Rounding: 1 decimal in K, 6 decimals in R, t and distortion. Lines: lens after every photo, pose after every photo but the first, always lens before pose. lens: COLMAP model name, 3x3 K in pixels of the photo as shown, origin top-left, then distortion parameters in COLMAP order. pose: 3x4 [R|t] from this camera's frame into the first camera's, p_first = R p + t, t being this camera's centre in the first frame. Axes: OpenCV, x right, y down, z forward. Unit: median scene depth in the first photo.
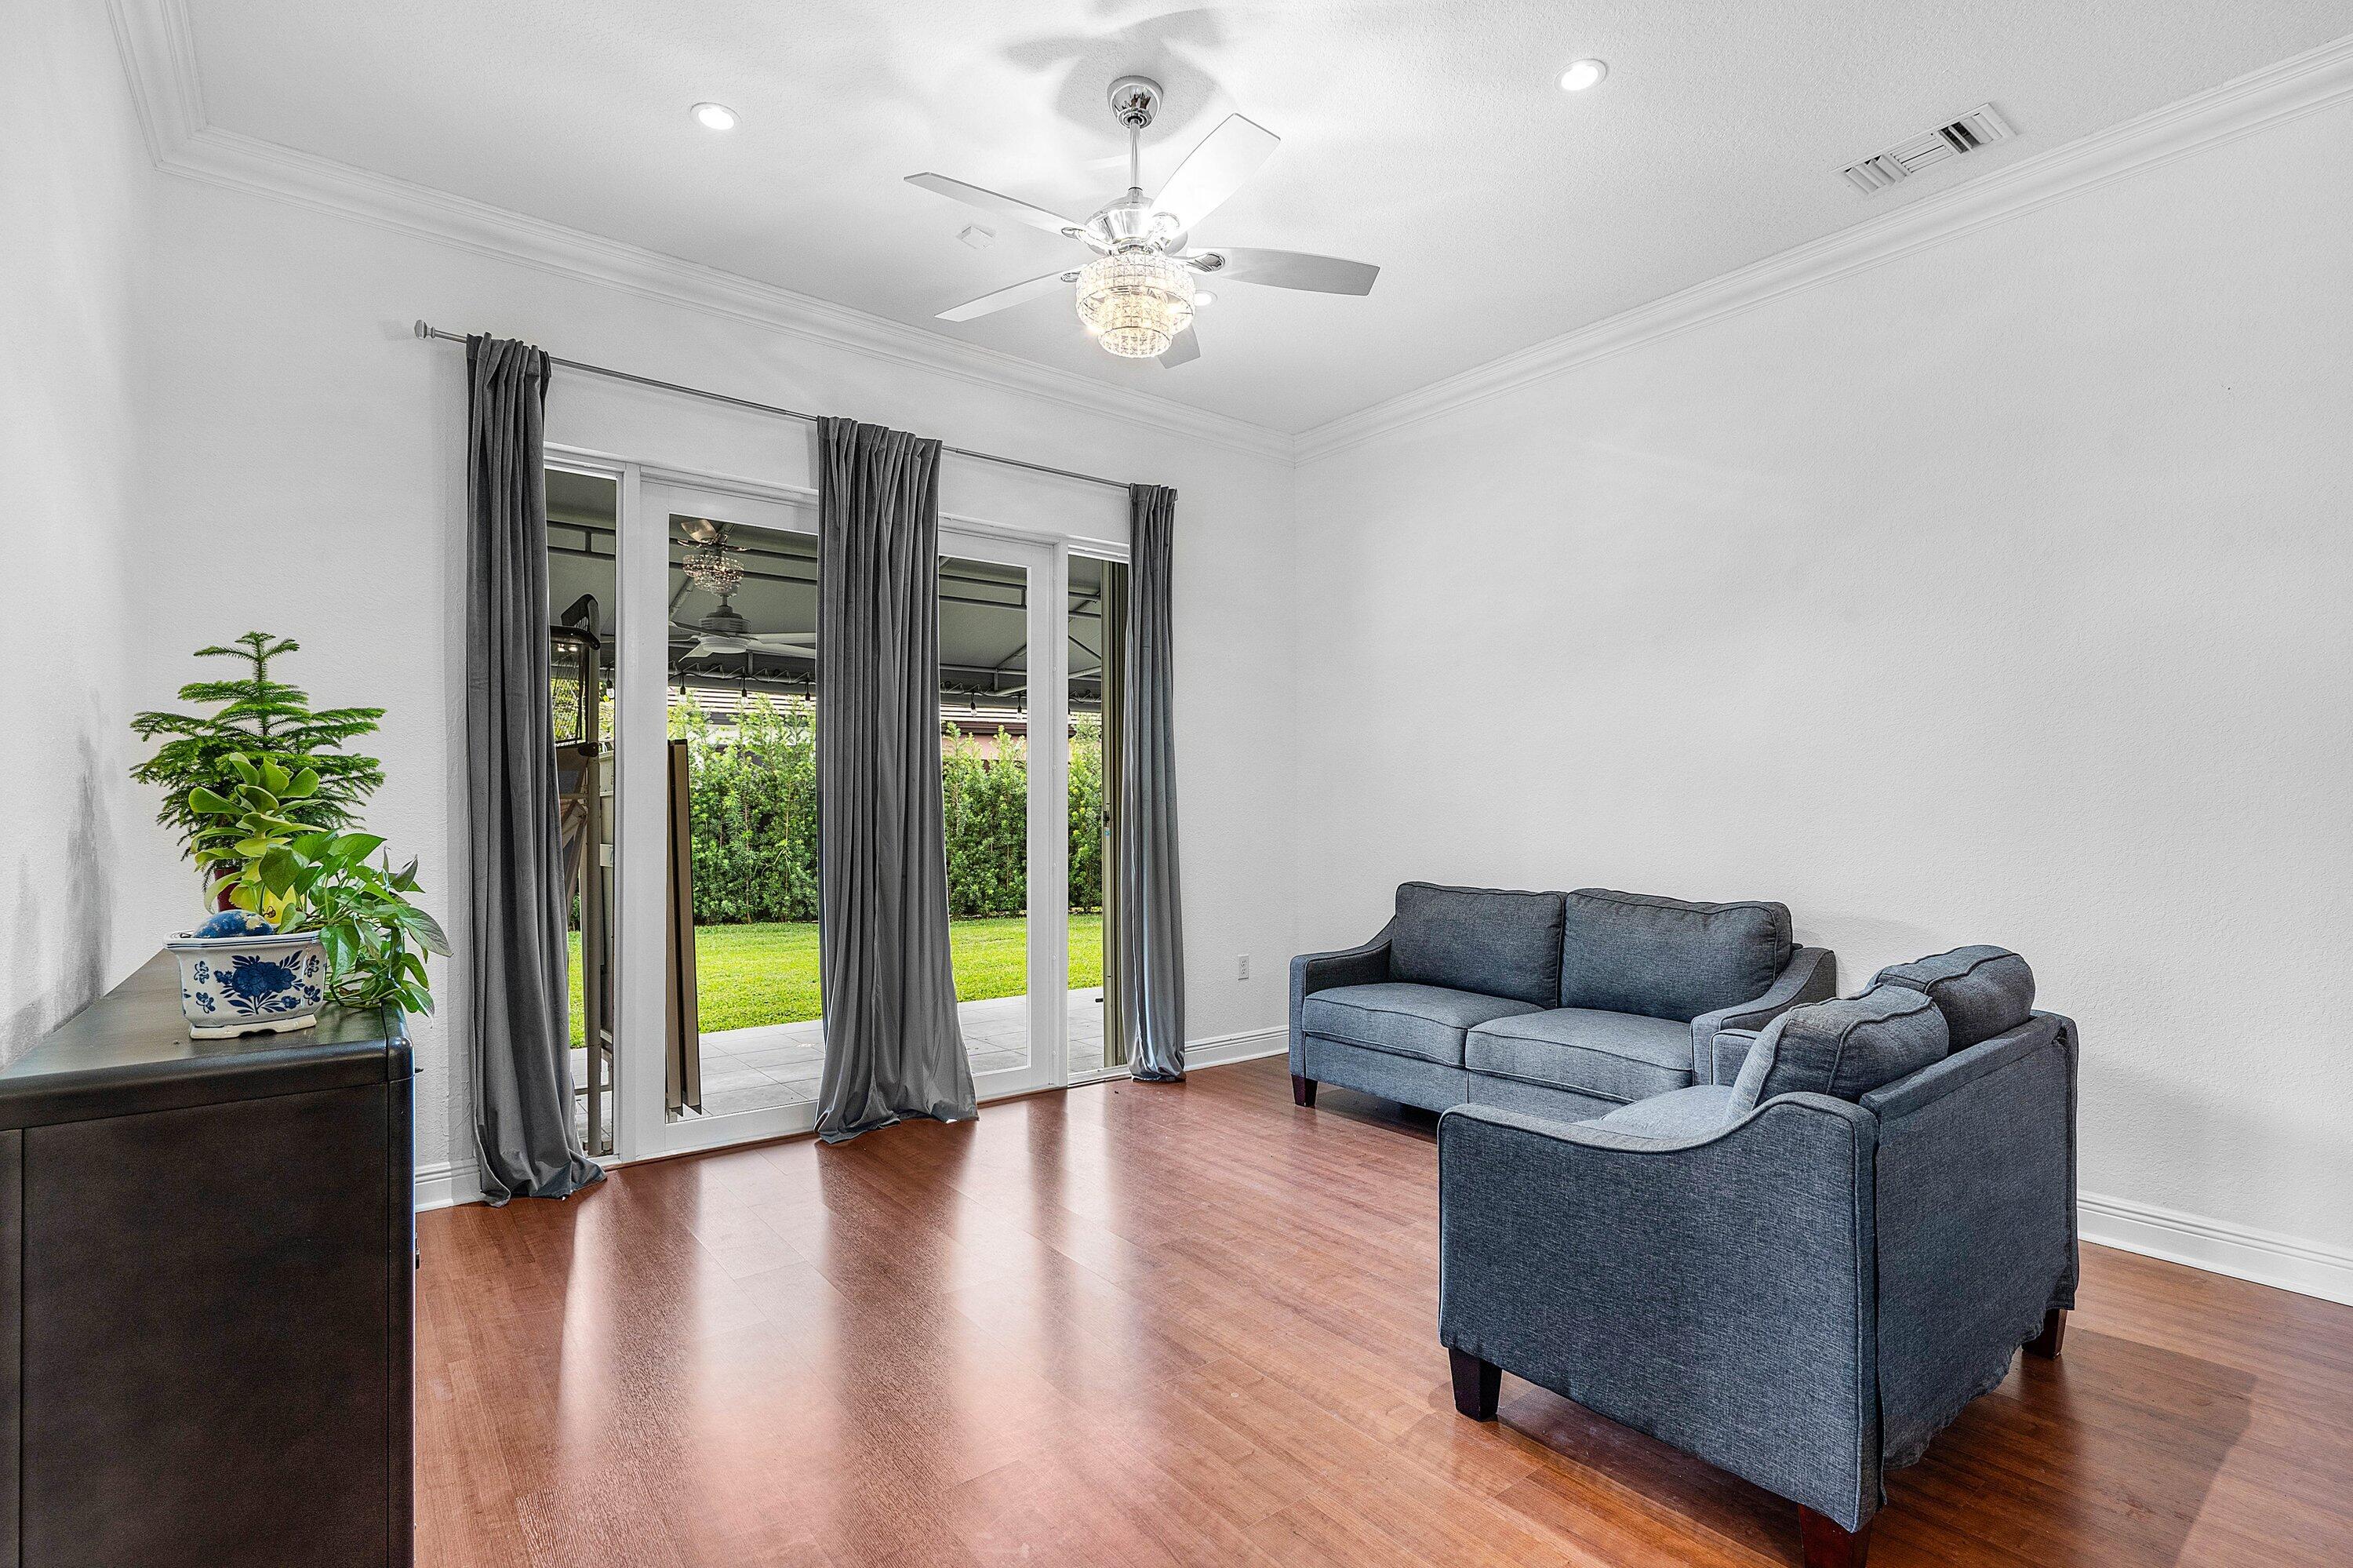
lens RADIAL K [[1120.6, 0, 1175.0], [0, 1120.6, 816.7], [0, 0, 1]] dist [-0.000464, 0.000579]
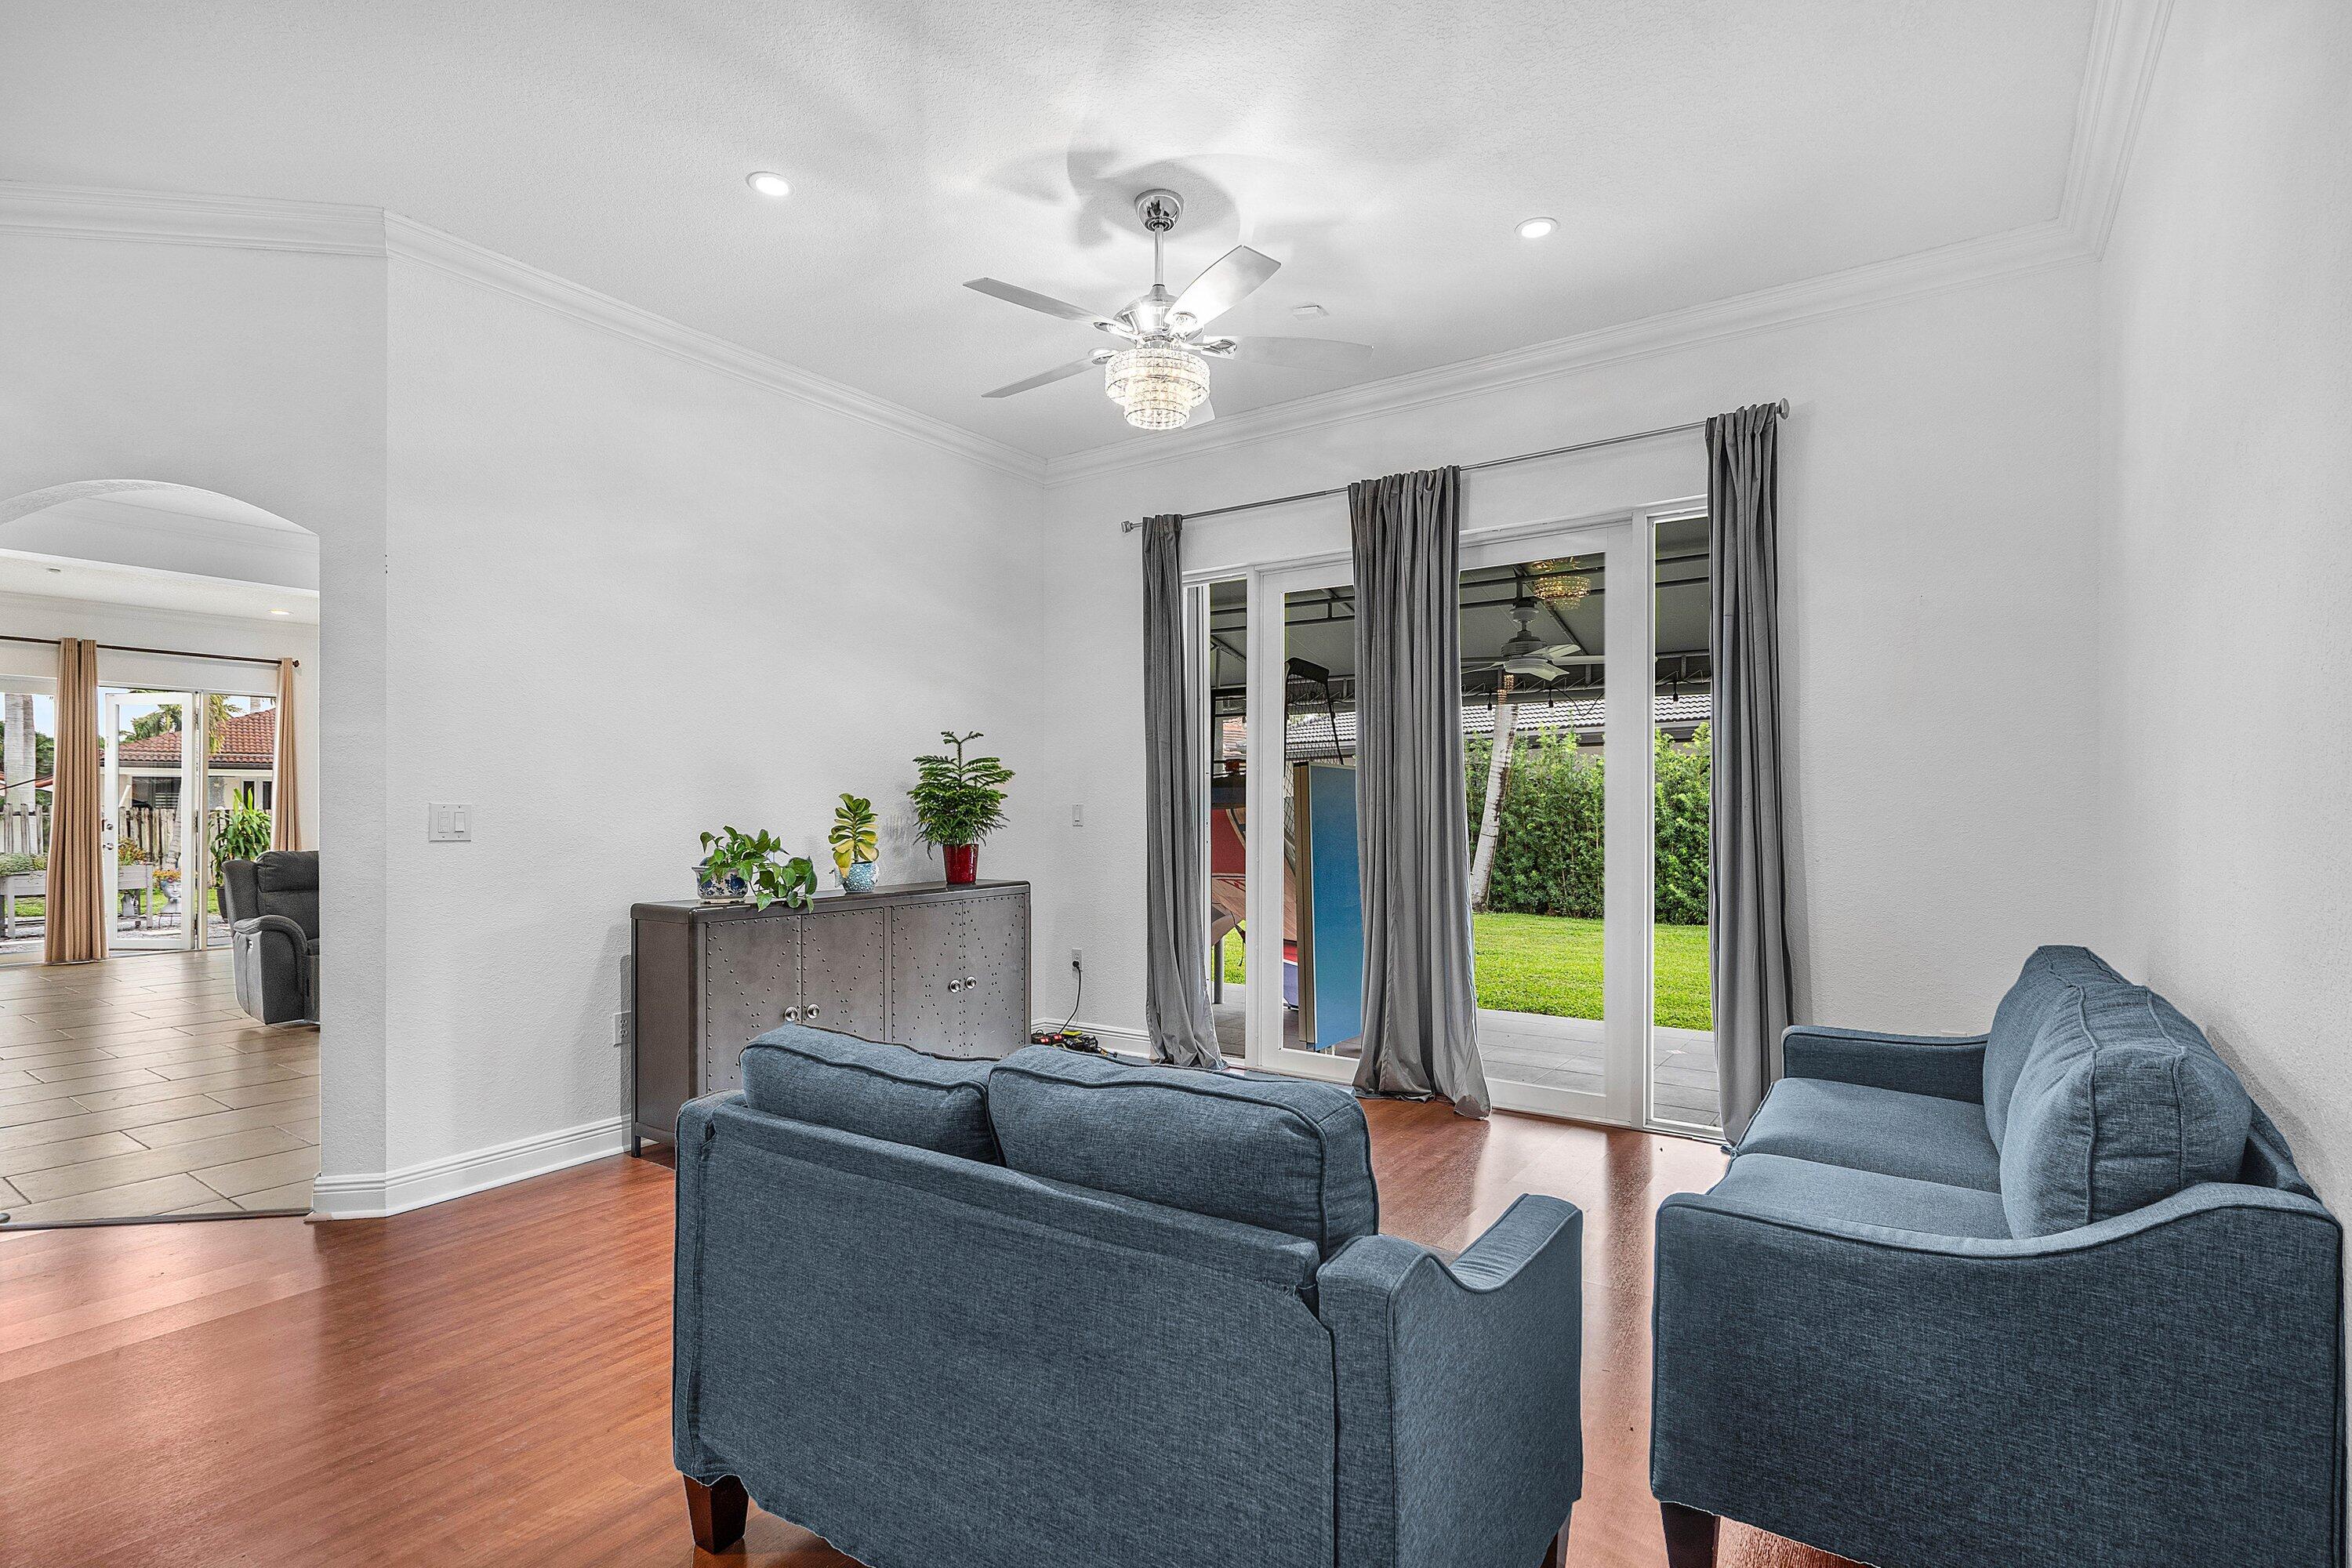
lens RADIAL K [[1083.5, 0, 1176.0], [0, 1083.5, 784.0], [0, 0, 1]] dist [-0.000794, 0.000066]
pose [[0.292869, -0.017763, -0.955988, 0.702223], [-0.018069, 0.999546, -0.024107, 0.002693], [0.955982, 0.024334, 0.292415, 0.442460]]
